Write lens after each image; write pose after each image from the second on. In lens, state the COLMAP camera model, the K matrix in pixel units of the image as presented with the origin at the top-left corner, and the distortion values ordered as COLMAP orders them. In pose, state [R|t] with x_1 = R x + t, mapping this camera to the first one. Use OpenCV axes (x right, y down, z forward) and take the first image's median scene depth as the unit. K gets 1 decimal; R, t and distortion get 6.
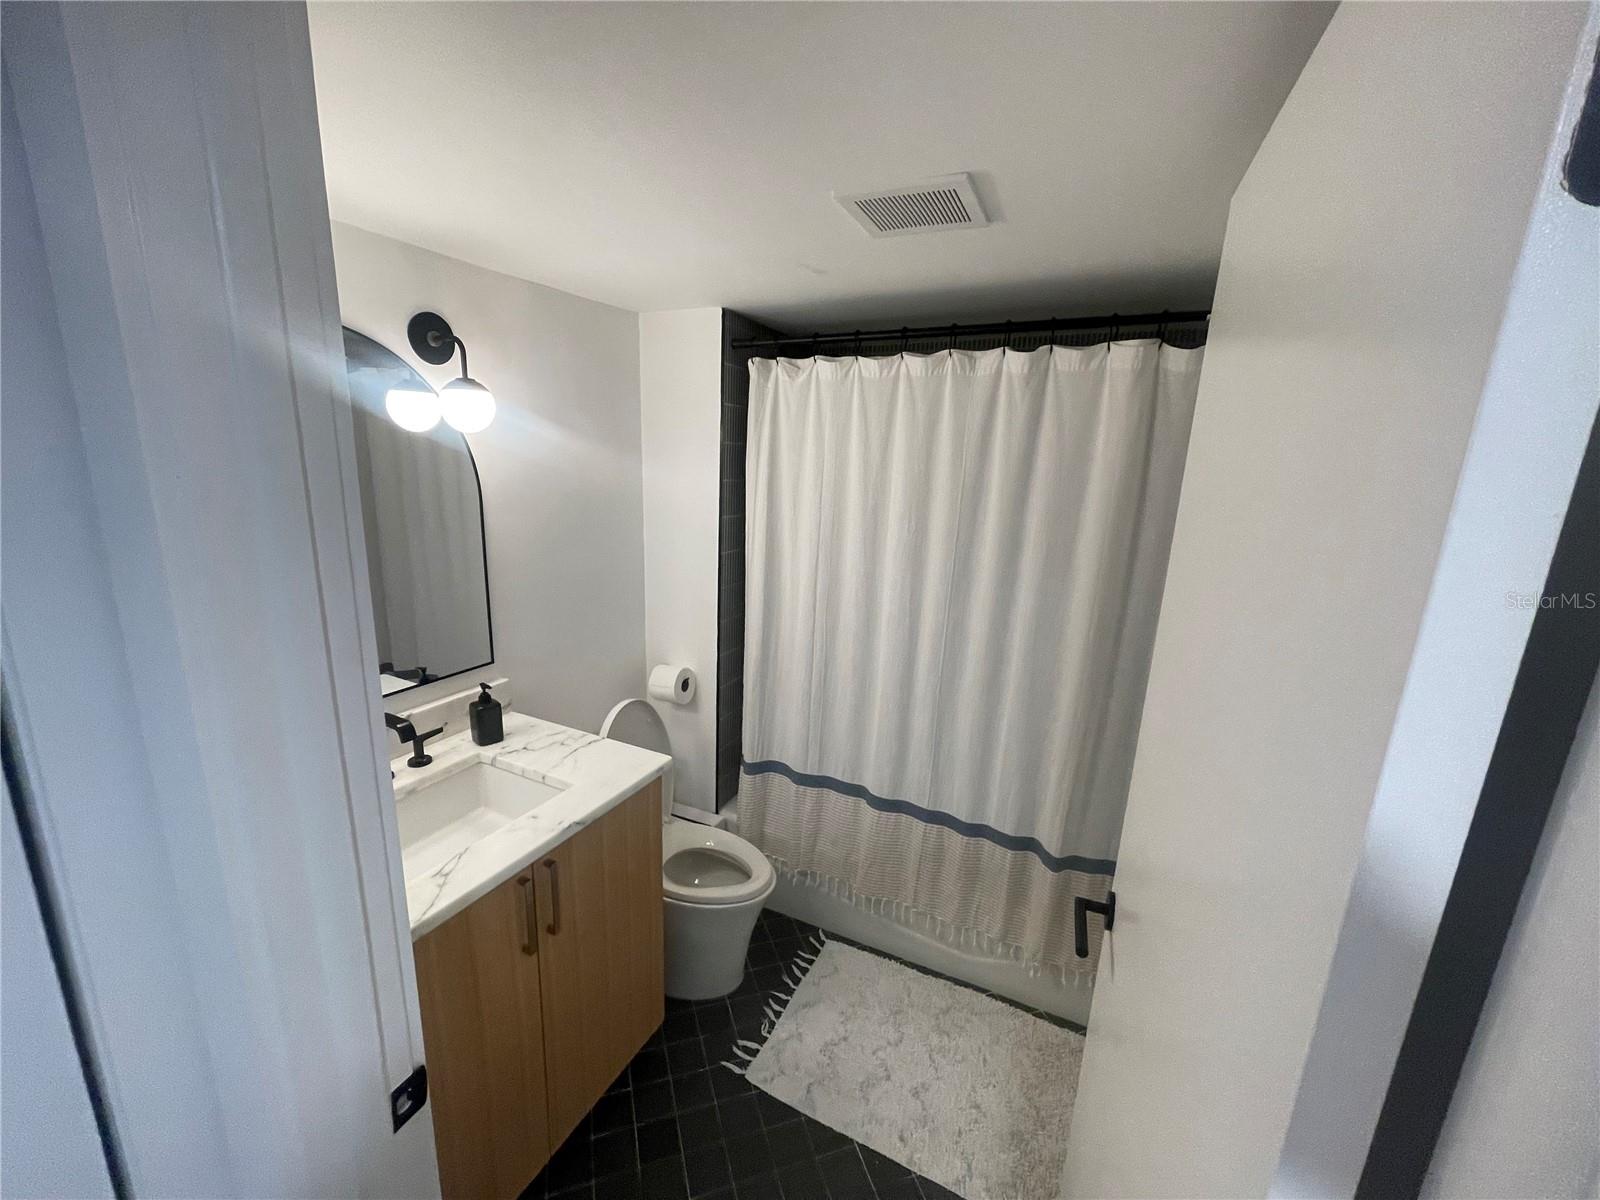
lens RADIAL K [[644.5, 0, 782.8], [0, 644.5, 600.8], [0, 0, 1]] dist [0.001250, -0.003681]
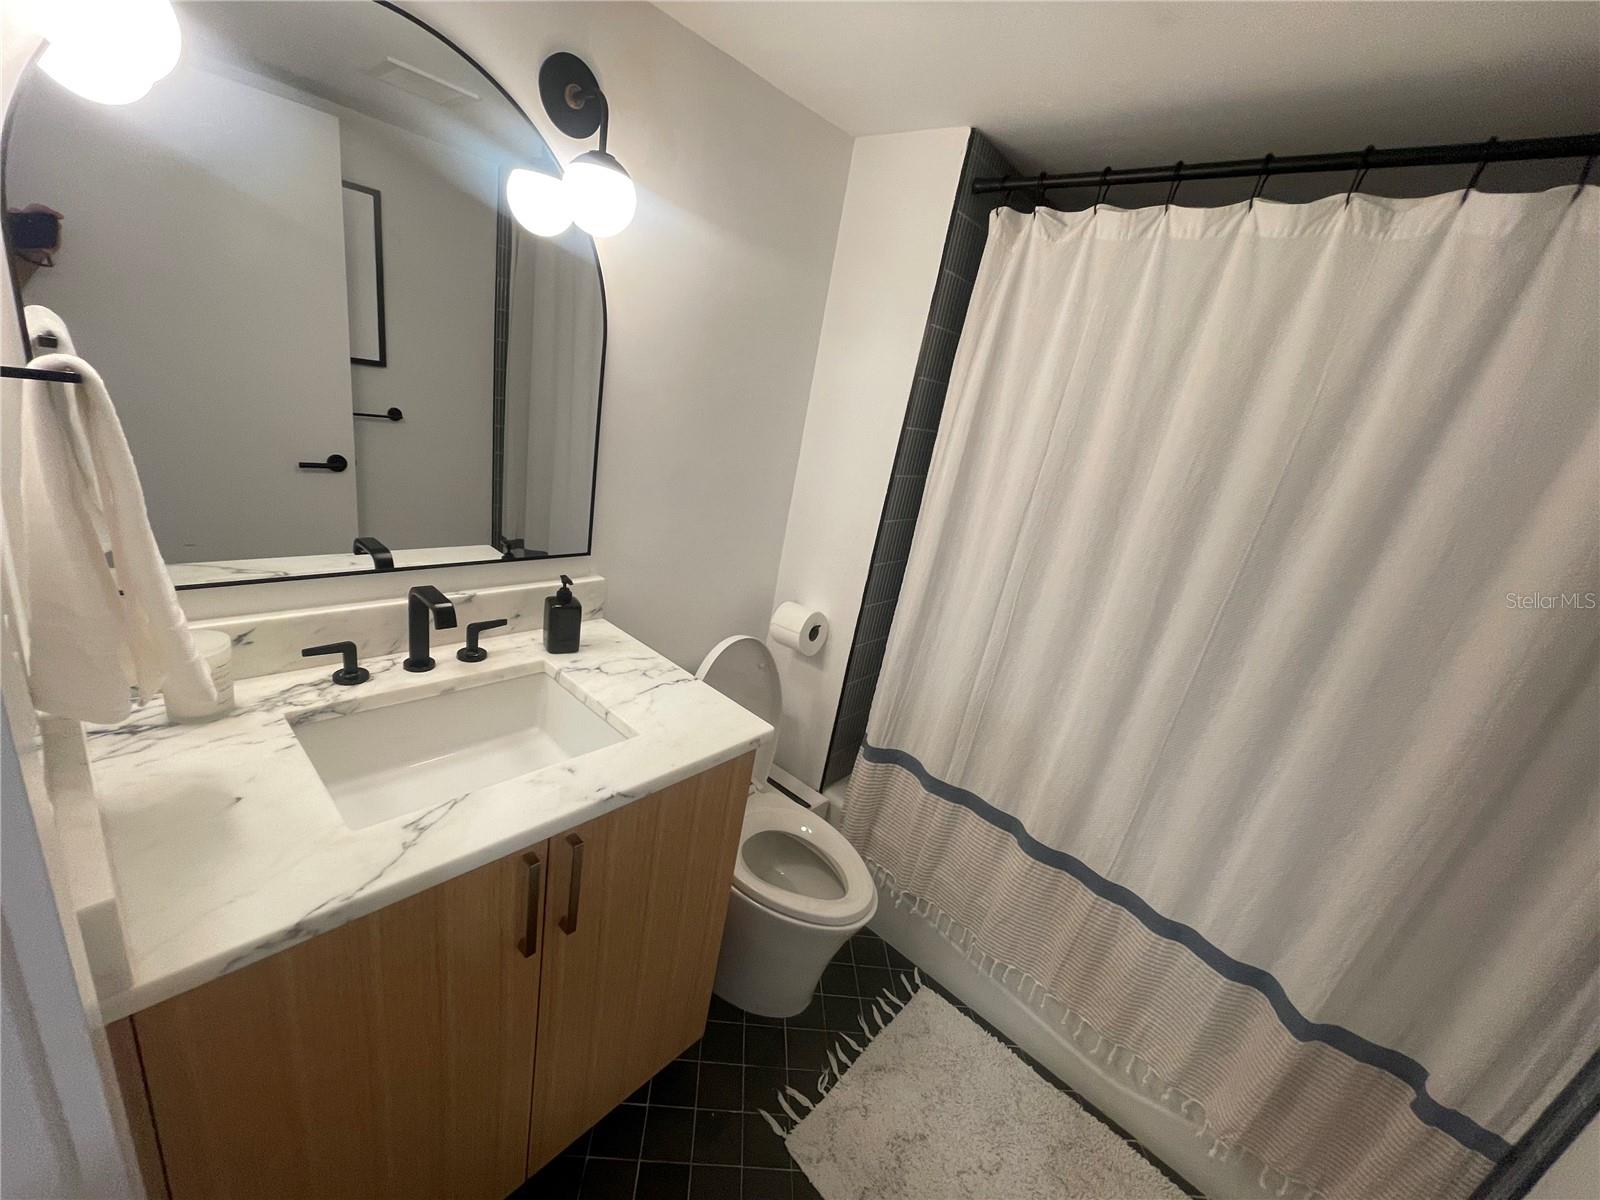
lens RADIAL K [[644.5, 0, 790.5], [0, 644.5, 603.6], [0, 0, 1]] dist [0.001250, -0.003681]
pose [[0.956077, 0.214708, -0.199545, -0.034847], [-0.197358, 0.974869, 0.103349, 0.023191], [0.216720, -0.059428, 0.974423, 0.267127]]
